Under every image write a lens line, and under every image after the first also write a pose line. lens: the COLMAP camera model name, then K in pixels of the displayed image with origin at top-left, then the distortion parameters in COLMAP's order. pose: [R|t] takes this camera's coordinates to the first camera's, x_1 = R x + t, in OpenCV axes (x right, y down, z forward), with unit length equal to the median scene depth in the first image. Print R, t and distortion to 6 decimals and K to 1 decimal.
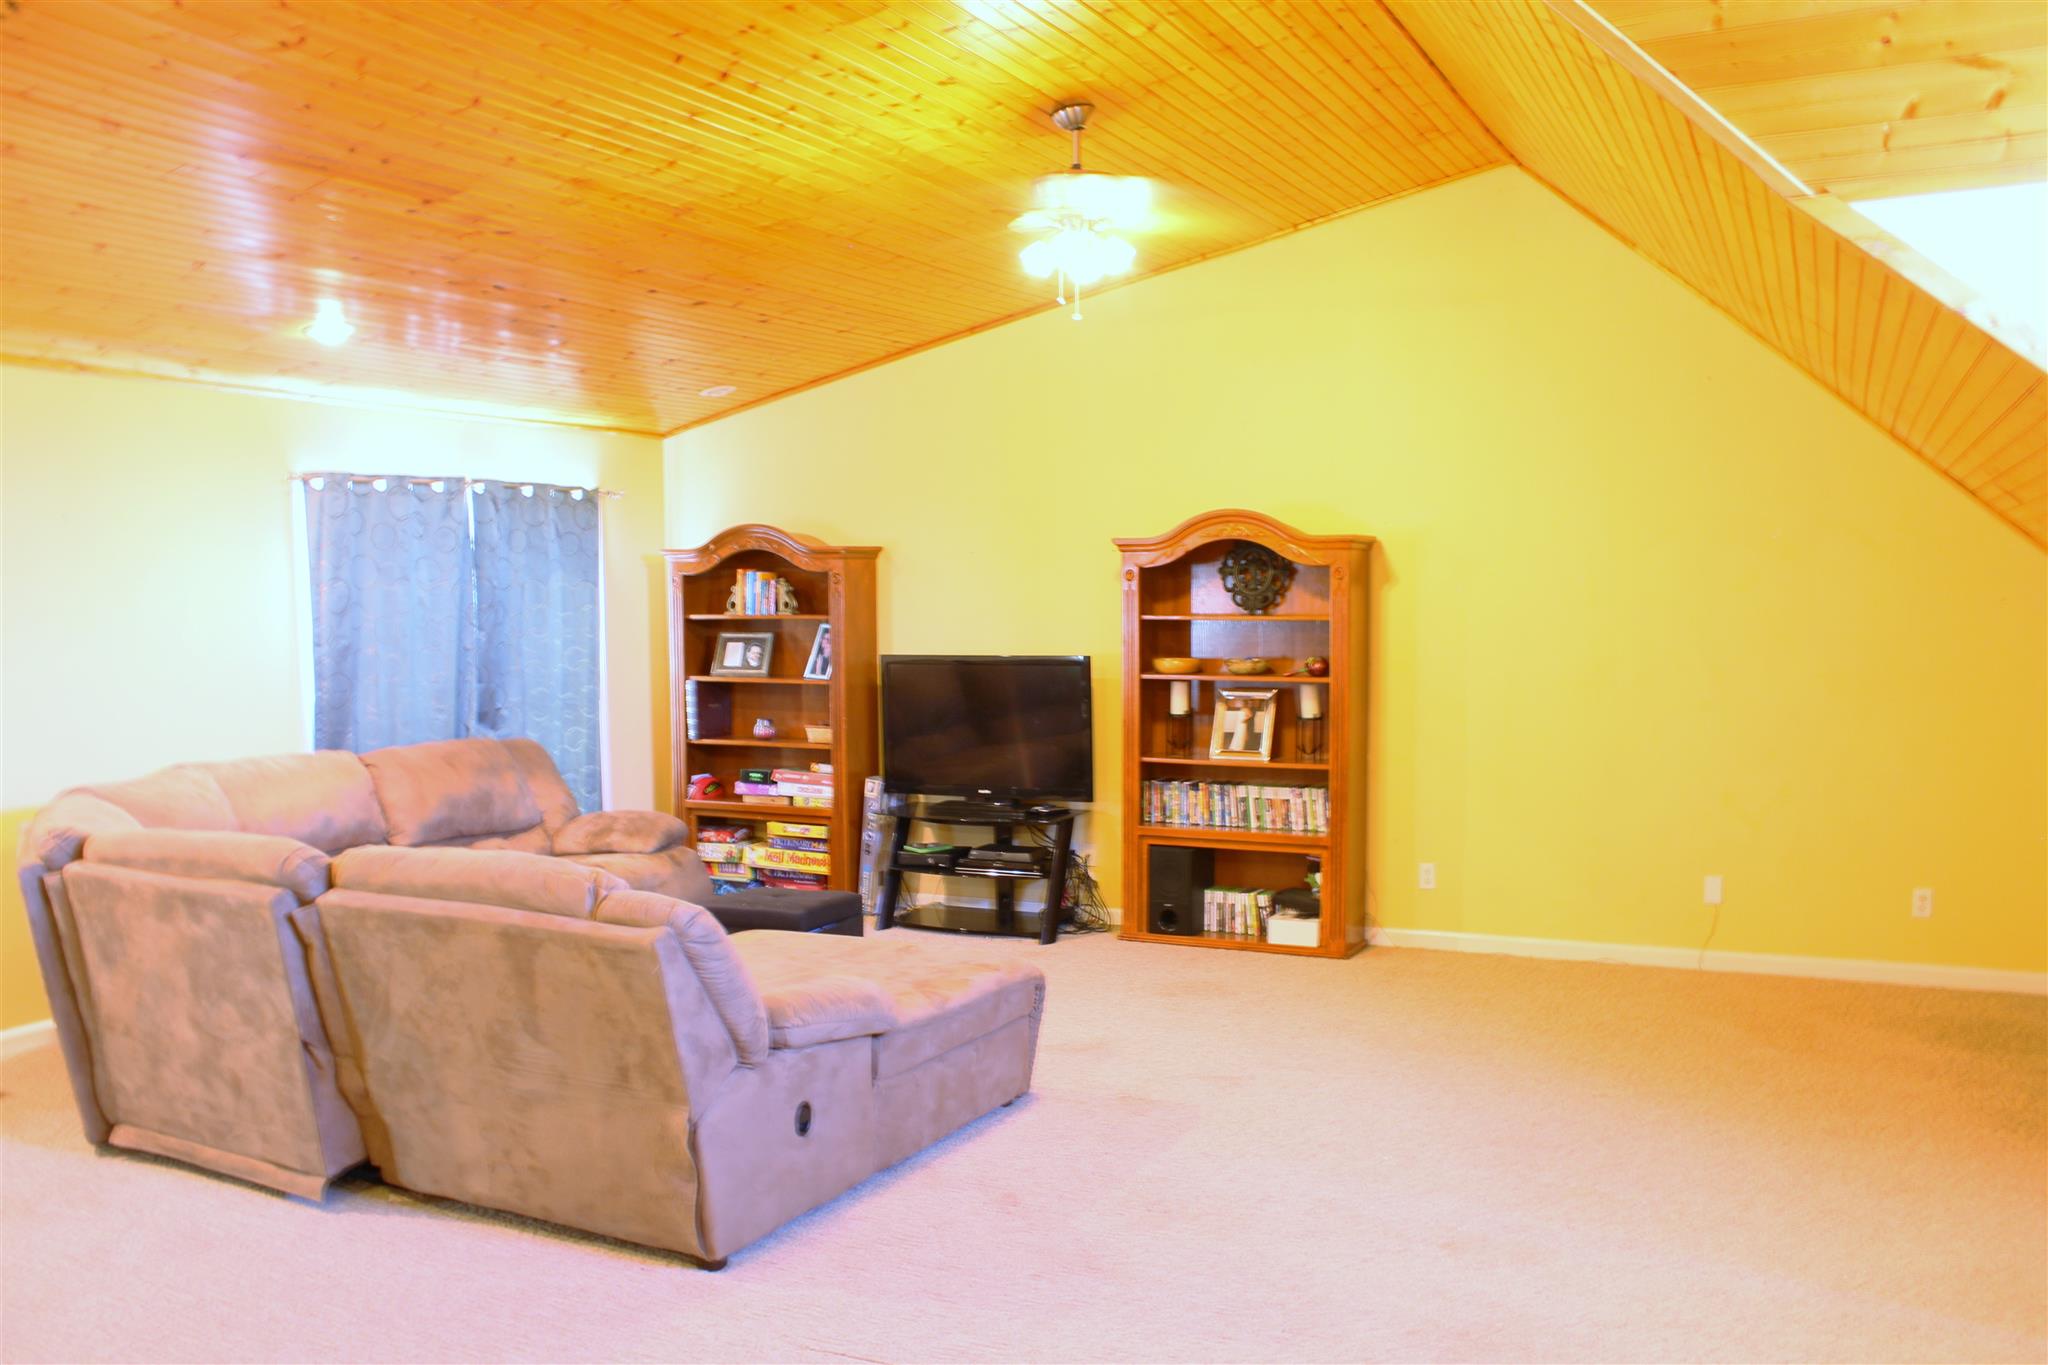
lens RADIAL K [[1735.8, 0, 1023.9], [0, 1735.8, 687.1], [0, 0, 1]] dist [0.004973, 0.000482]
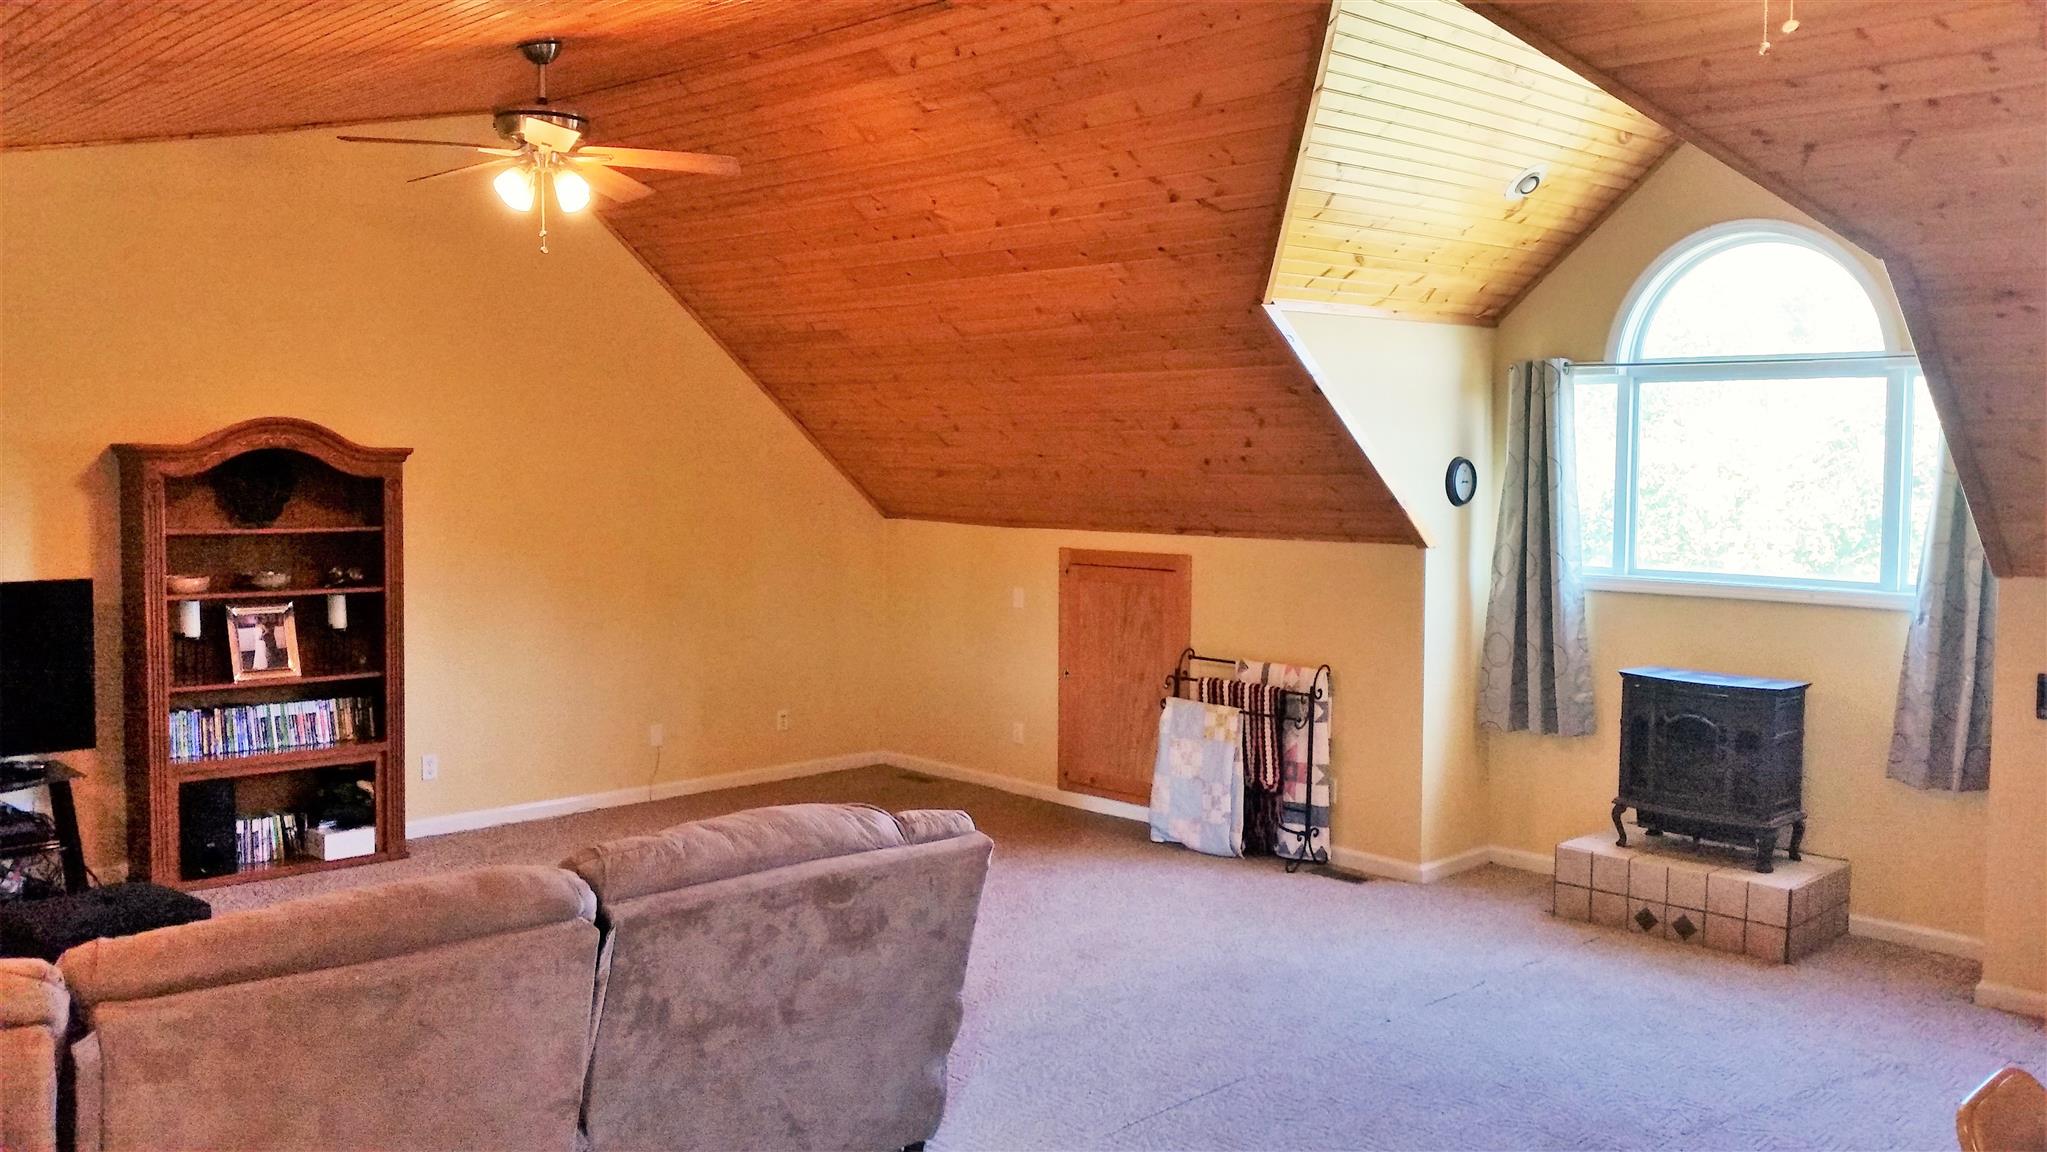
lens RADIAL K [[1746.4, 0, 1022.9], [0, 1746.4, 570.7], [0, 0, 1]] dist [-0.006017, -0.002448]
pose [[0.376945, -0.043034, 0.925236, -0.608327], [0.065753, 0.997643, 0.019613, -0.008835], [-0.923899, 0.053444, 0.378886, 0.243412]]
